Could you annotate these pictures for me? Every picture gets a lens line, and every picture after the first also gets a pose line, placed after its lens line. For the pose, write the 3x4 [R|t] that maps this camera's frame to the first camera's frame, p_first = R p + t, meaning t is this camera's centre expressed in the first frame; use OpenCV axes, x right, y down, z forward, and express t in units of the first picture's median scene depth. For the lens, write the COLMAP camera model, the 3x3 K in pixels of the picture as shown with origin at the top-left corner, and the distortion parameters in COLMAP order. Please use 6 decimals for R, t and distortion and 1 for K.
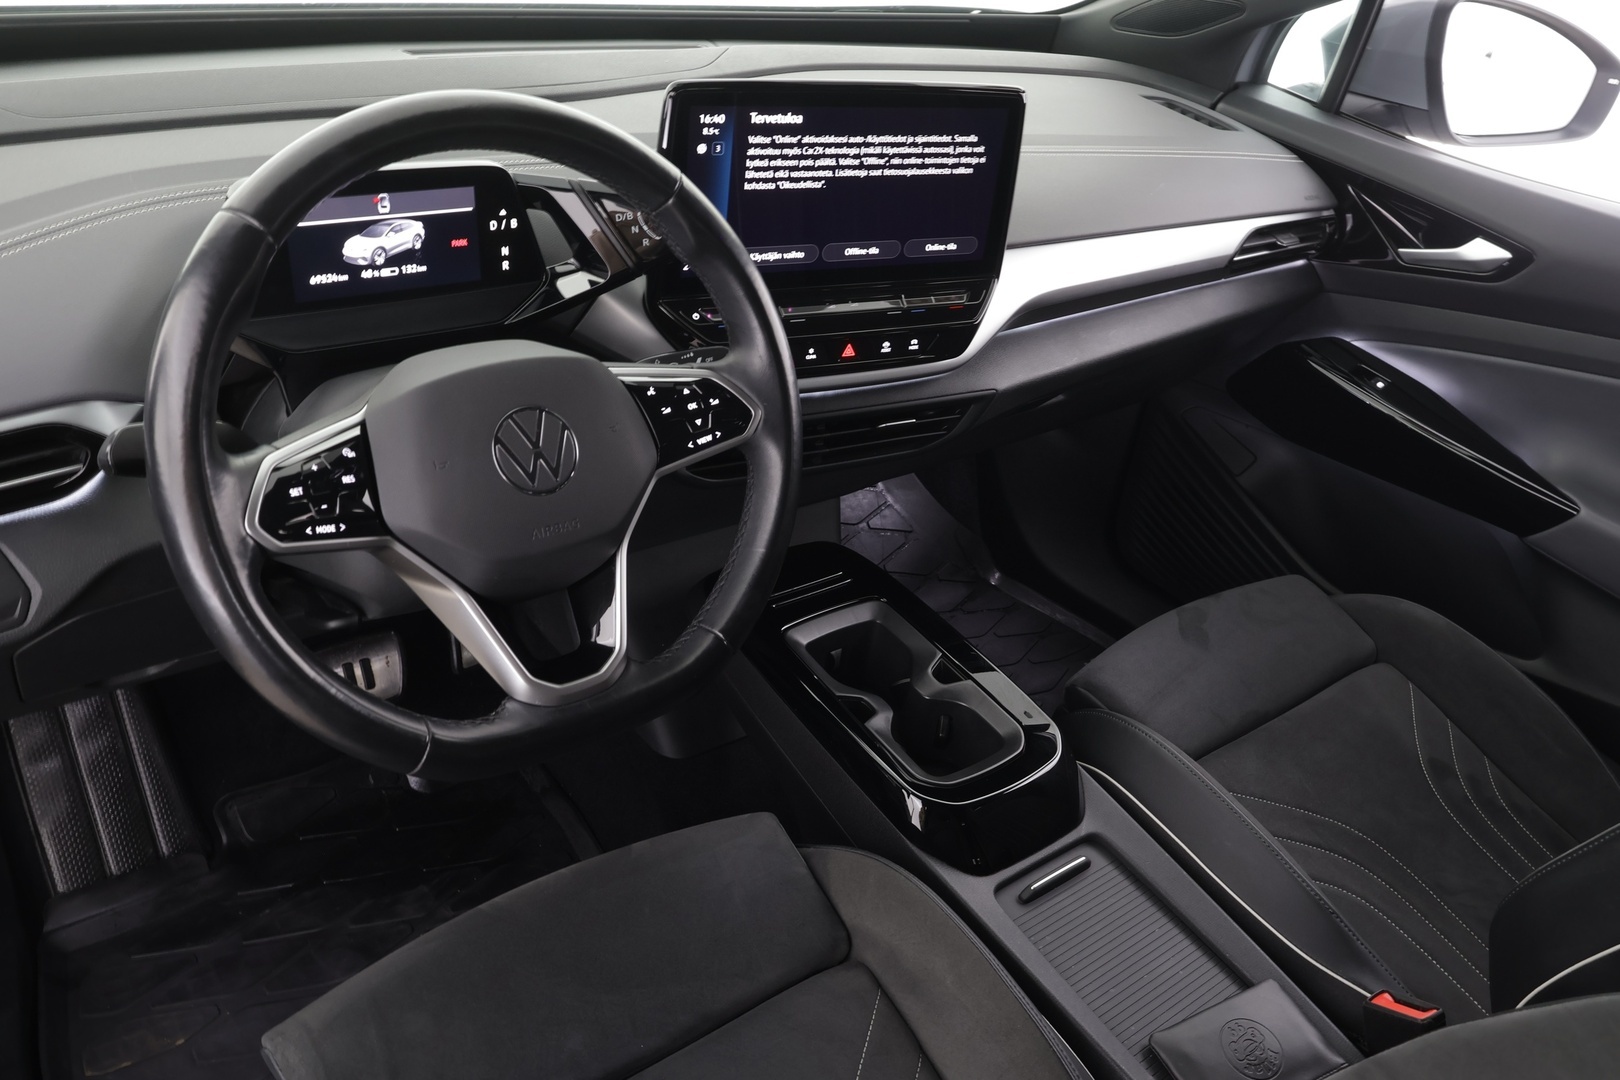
lens RADIAL K [[1271.3, 0, 810.0], [0, 1271.3, 540.0], [0, 0, 1]] dist [0.001219, -0.001423]
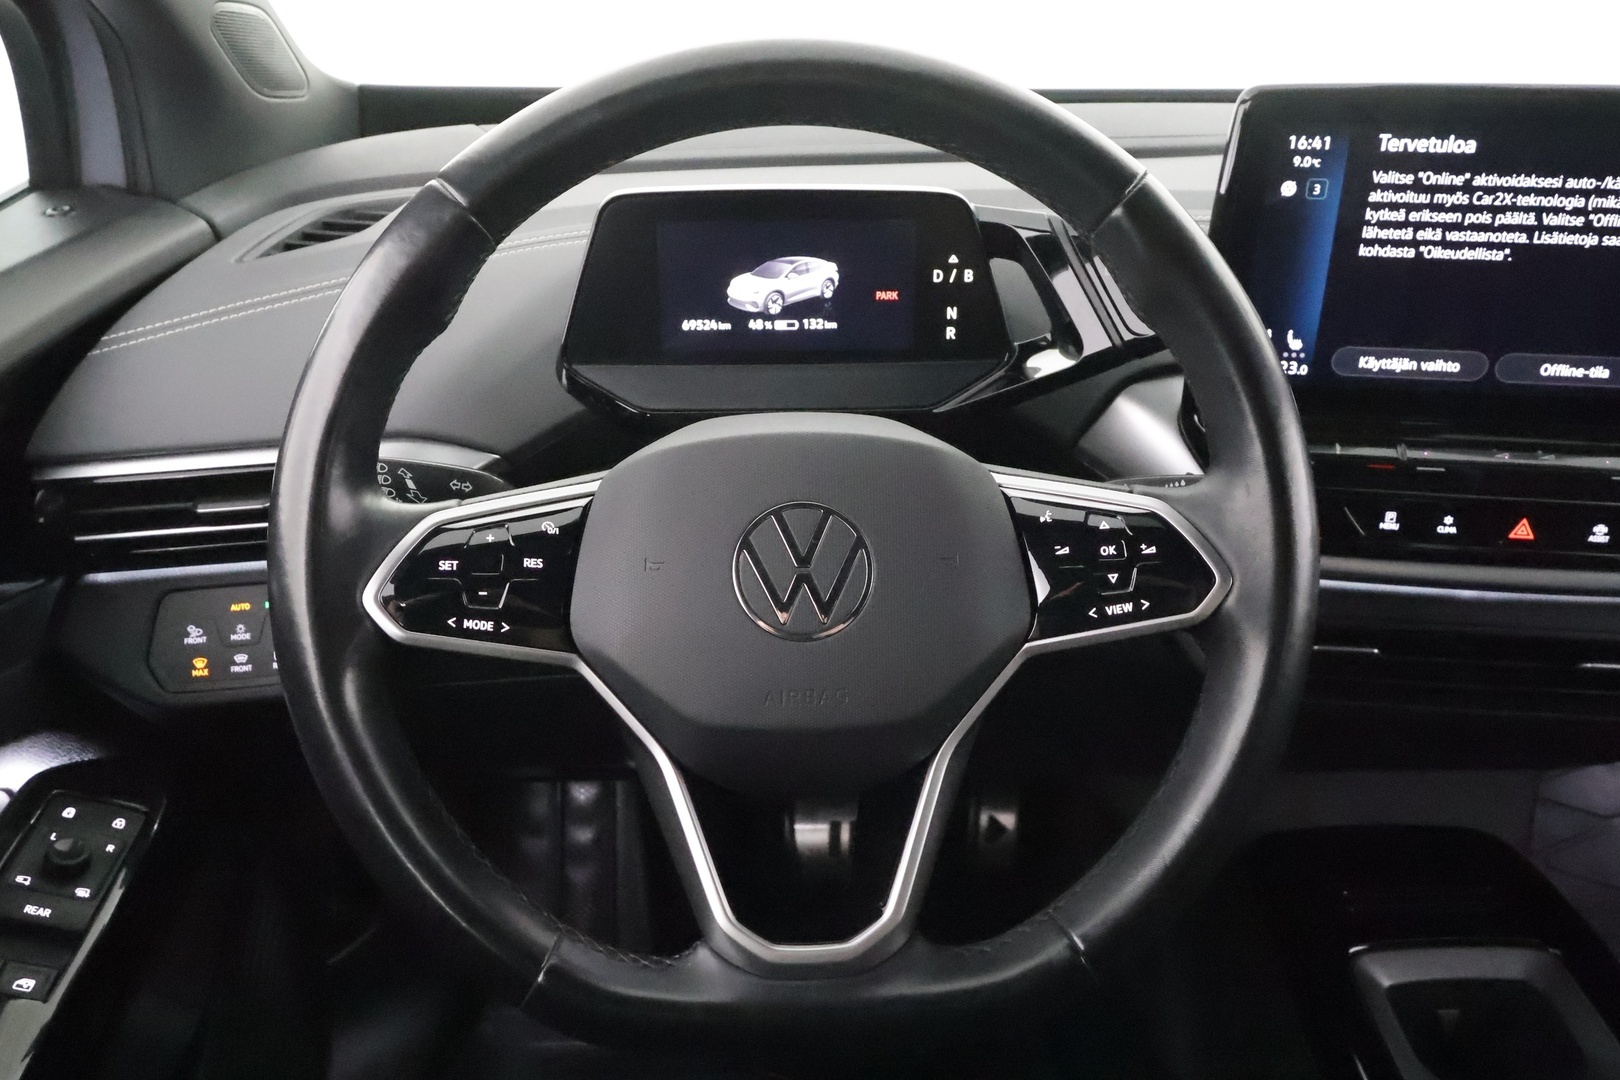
lens RADIAL K [[1271.3, 0, 810.0], [0, 1271.3, 540.0], [0, 0, 1]] dist [0.001219, -0.001423]
pose [[0.809163, 0.137753, -0.571209, 0.109651], [-0.217254, 0.973380, -0.073017, -0.028728], [0.545945, 0.183179, 0.817551, 0.347093]]
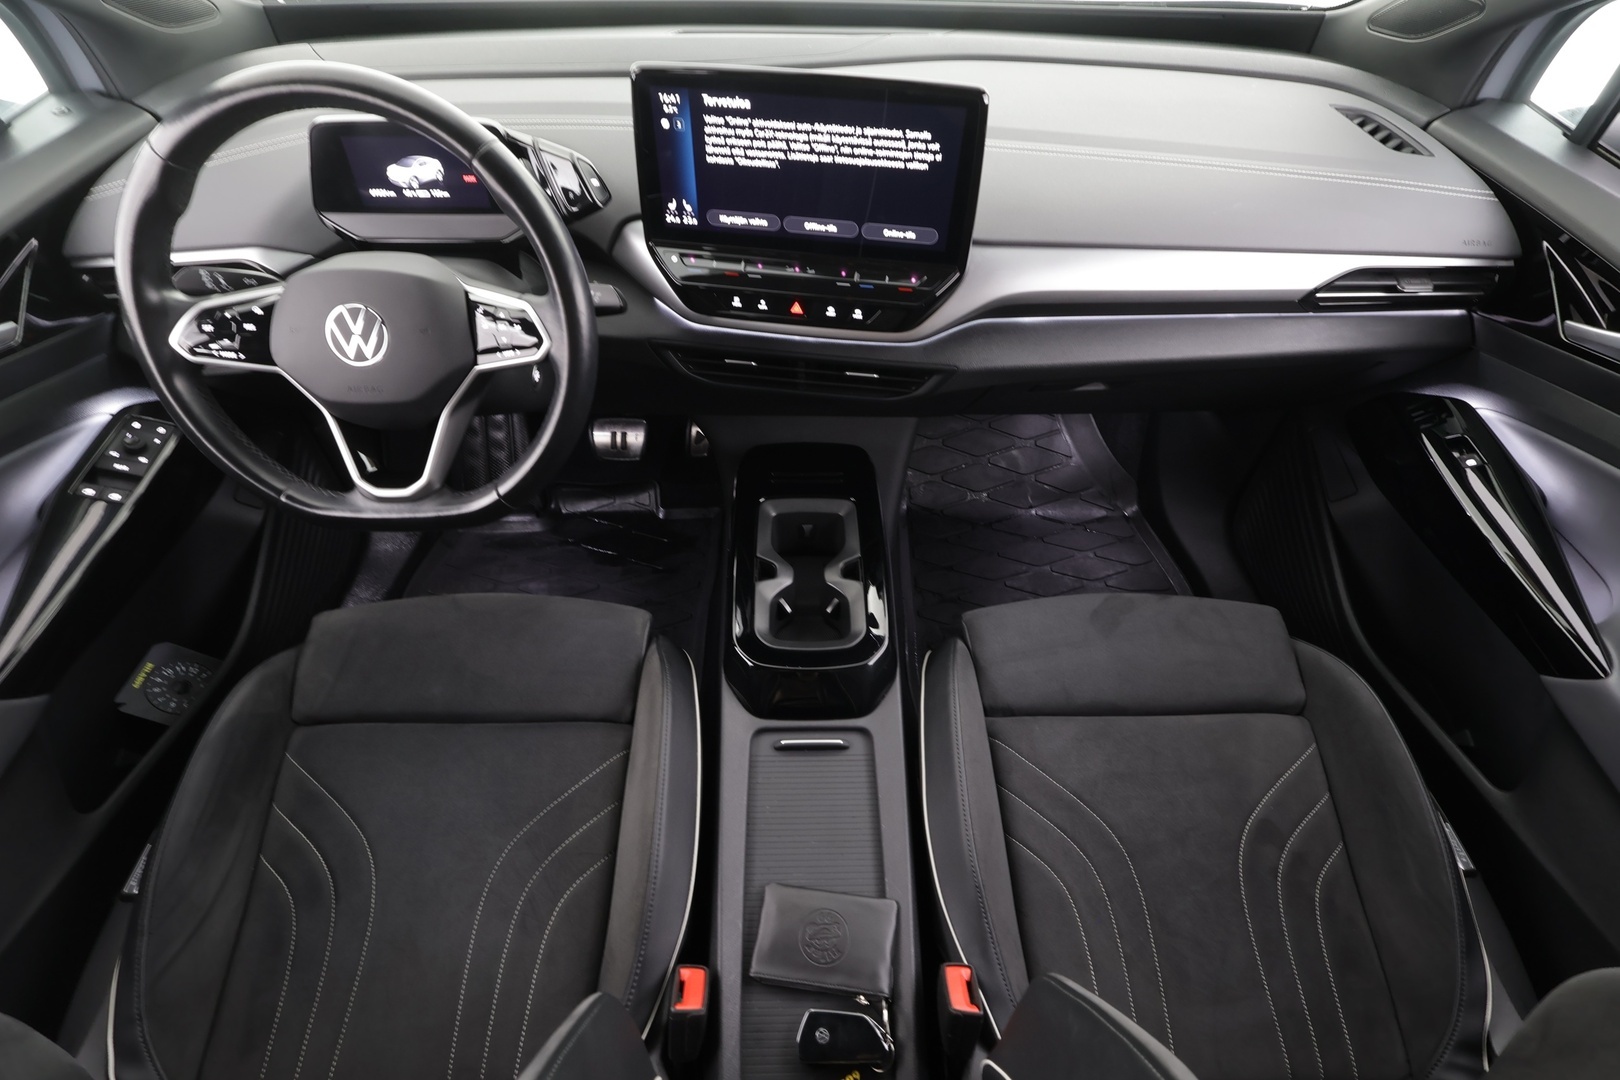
lens RADIAL K [[747.2, 0, 810.0], [0, 747.2, 540.0], [0, 0, 1]] dist [-0.003190, 0.000732]
pose [[0.797506, 0.359032, -0.484851, 0.517750], [-0.240563, 0.926239, 0.290191, -0.165902], [0.553276, -0.114792, 0.825051, 0.399064]]
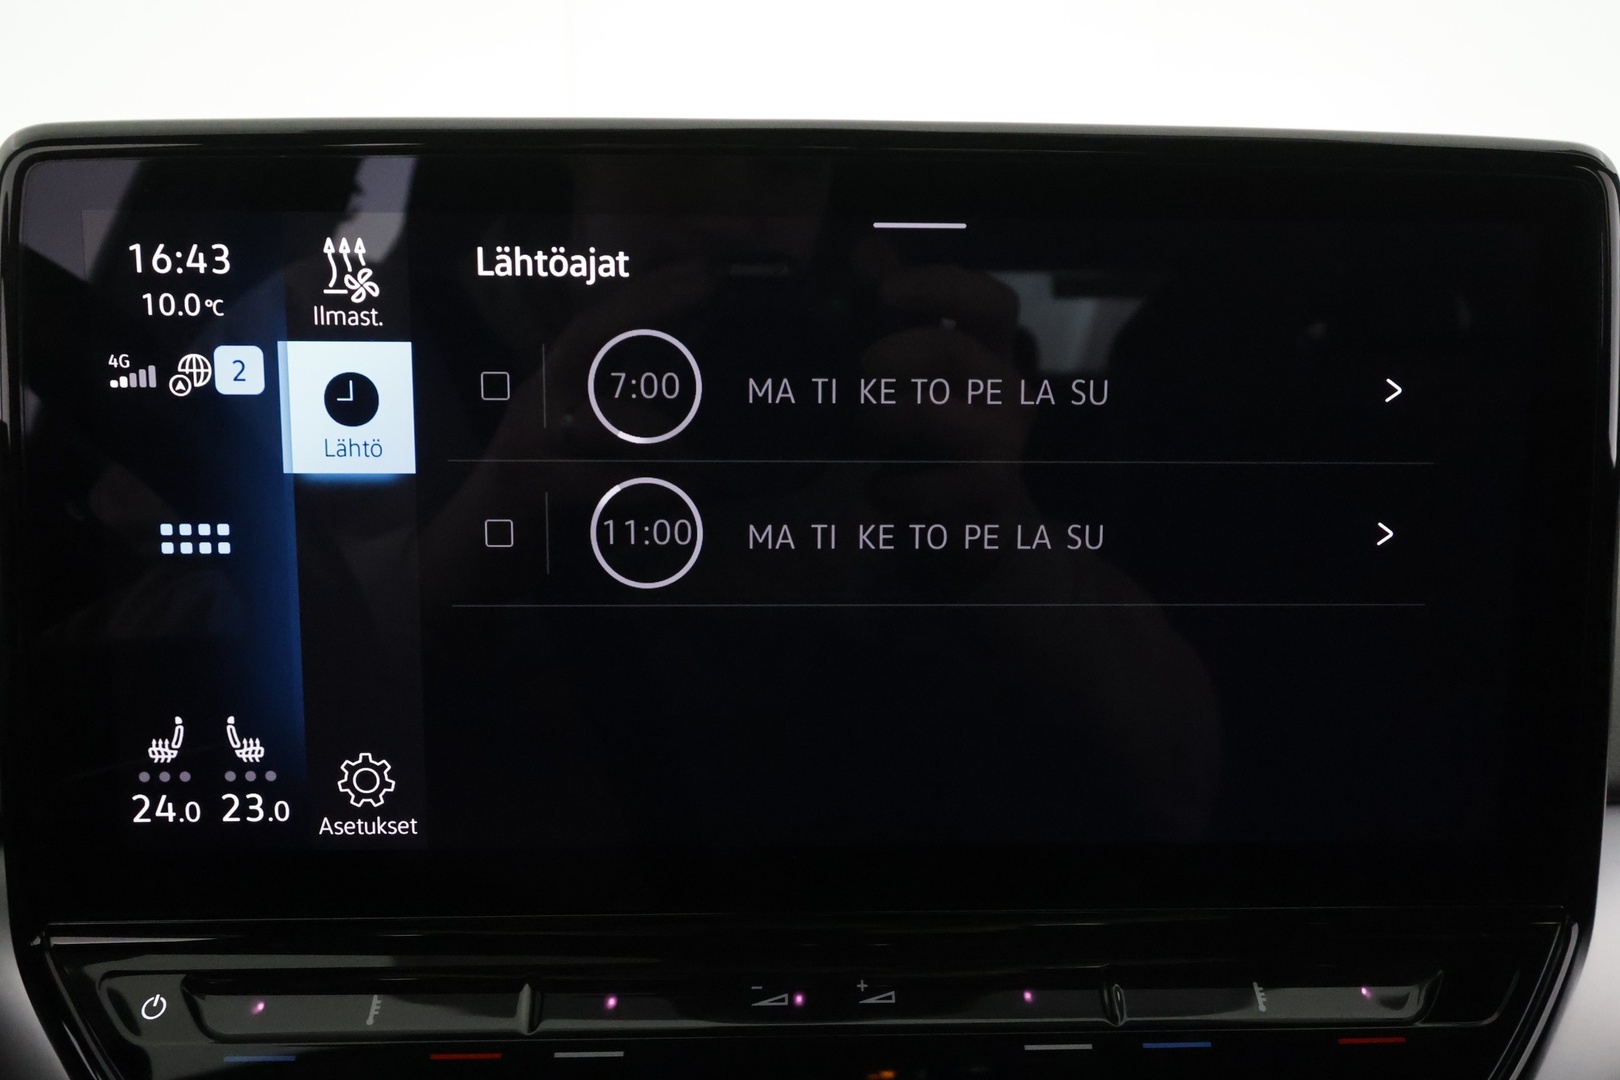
lens RADIAL K [[1271.3, 0, 810.0], [0, 1271.3, 540.0], [0, 0, 1]] dist [0.001219, -0.001423]
pose [[0.892851, -0.057258, -0.446697, 0.148138], [-0.137812, 0.909565, -0.392045, -0.181412], [0.428748, 0.411598, 0.804215, 0.821432]]
